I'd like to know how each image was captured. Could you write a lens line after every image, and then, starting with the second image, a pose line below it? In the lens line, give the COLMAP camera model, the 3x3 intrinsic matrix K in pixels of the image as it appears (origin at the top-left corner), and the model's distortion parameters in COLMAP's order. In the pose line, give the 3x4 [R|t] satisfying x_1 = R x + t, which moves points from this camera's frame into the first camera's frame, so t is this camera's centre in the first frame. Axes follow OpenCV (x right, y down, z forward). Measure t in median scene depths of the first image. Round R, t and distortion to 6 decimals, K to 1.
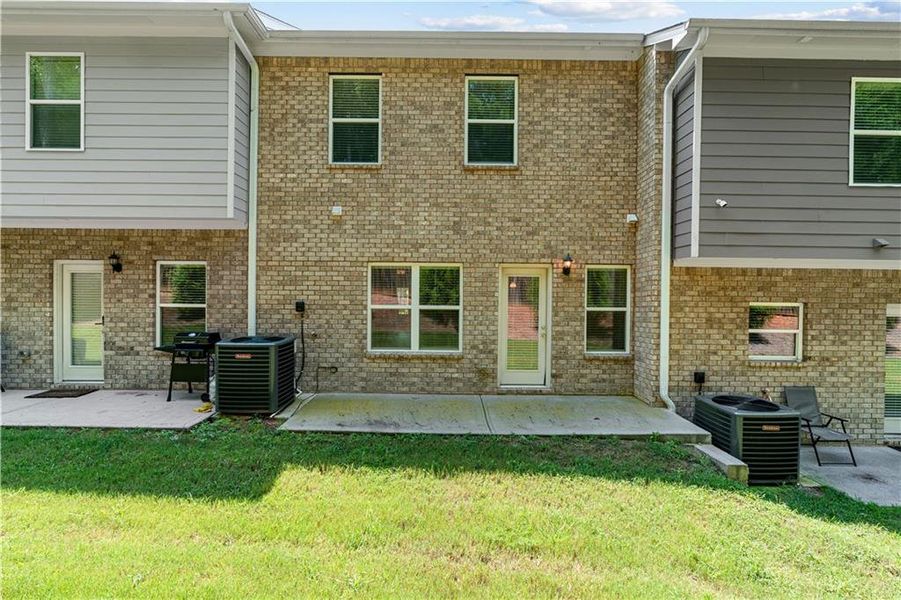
lens RADIAL K [[404.5, 0, 452.7], [0, 404.5, 301.9], [0, 0, 1]] dist [-0.009217, 0.003539]
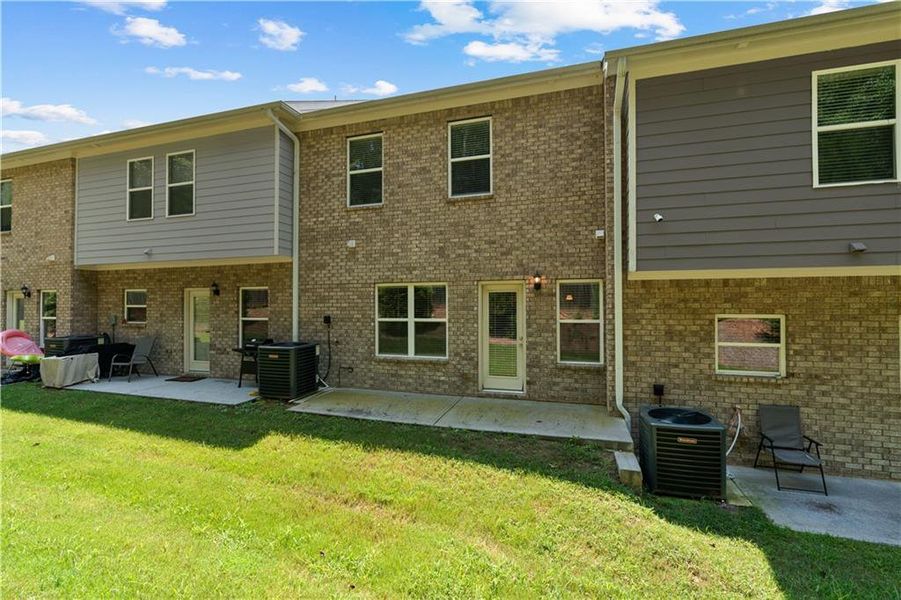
lens RADIAL K [[404.5, 0, 450.3], [0, 404.5, 303.1], [0, 0, 1]] dist [-0.009217, 0.003539]
pose [[0.951577, -0.014736, -0.307057, 0.427952], [0.007892, 0.999692, -0.023520, -0.008581], [0.307309, 0.019957, 0.951400, -0.115721]]
